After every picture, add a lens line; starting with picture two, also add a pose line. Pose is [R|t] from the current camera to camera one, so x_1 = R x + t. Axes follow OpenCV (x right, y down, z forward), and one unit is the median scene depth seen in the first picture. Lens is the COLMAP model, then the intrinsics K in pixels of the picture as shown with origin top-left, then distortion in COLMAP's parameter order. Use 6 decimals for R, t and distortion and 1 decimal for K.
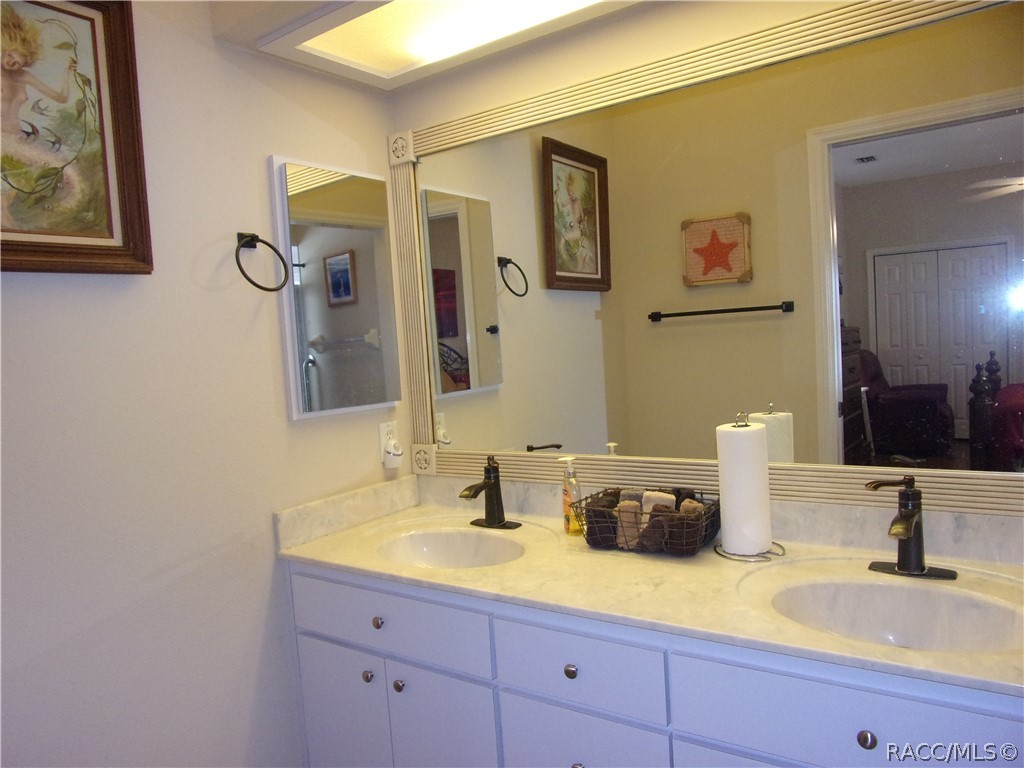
lens RADIAL K [[734.6, 0, 508.5], [0, 734.6, 390.1], [0, 0, 1]] dist [-0.030495, 0.002938]
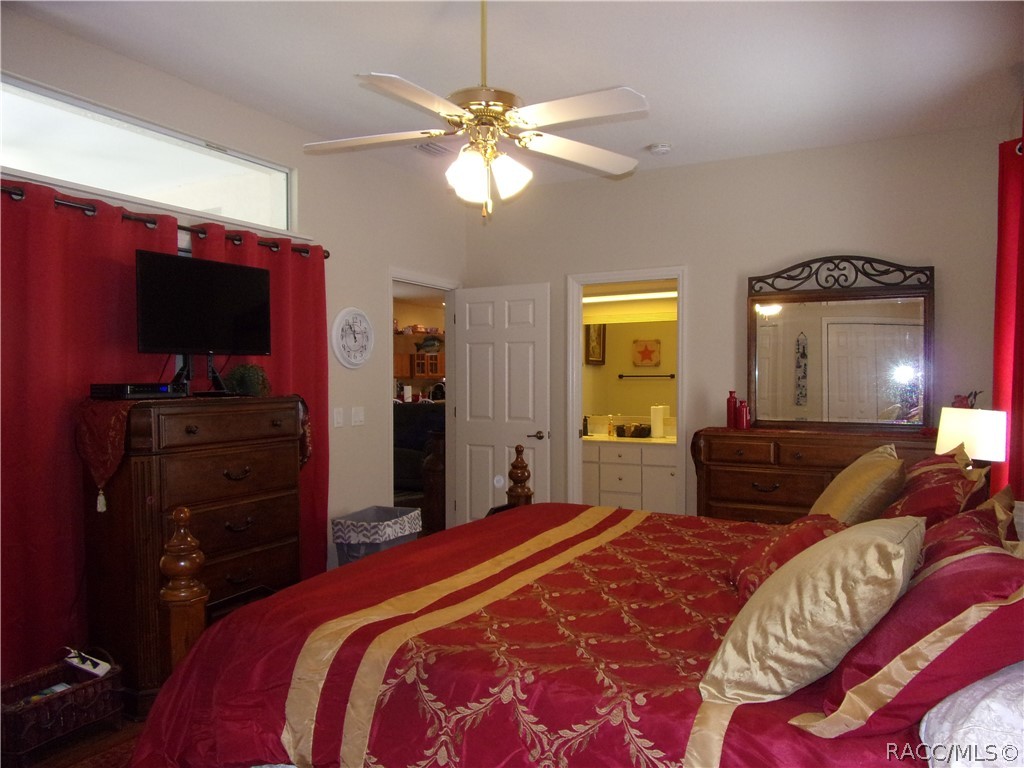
lens RADIAL K [[734.6, 0, 508.5], [0, 734.6, 390.1], [0, 0, 1]] dist [-0.030495, 0.002938]
pose [[0.988920, 0.068064, 0.131926, -0.530339], [-0.060644, 0.996386, -0.059477, 0.123308], [-0.135497, 0.050817, 0.989474, -1.487644]]
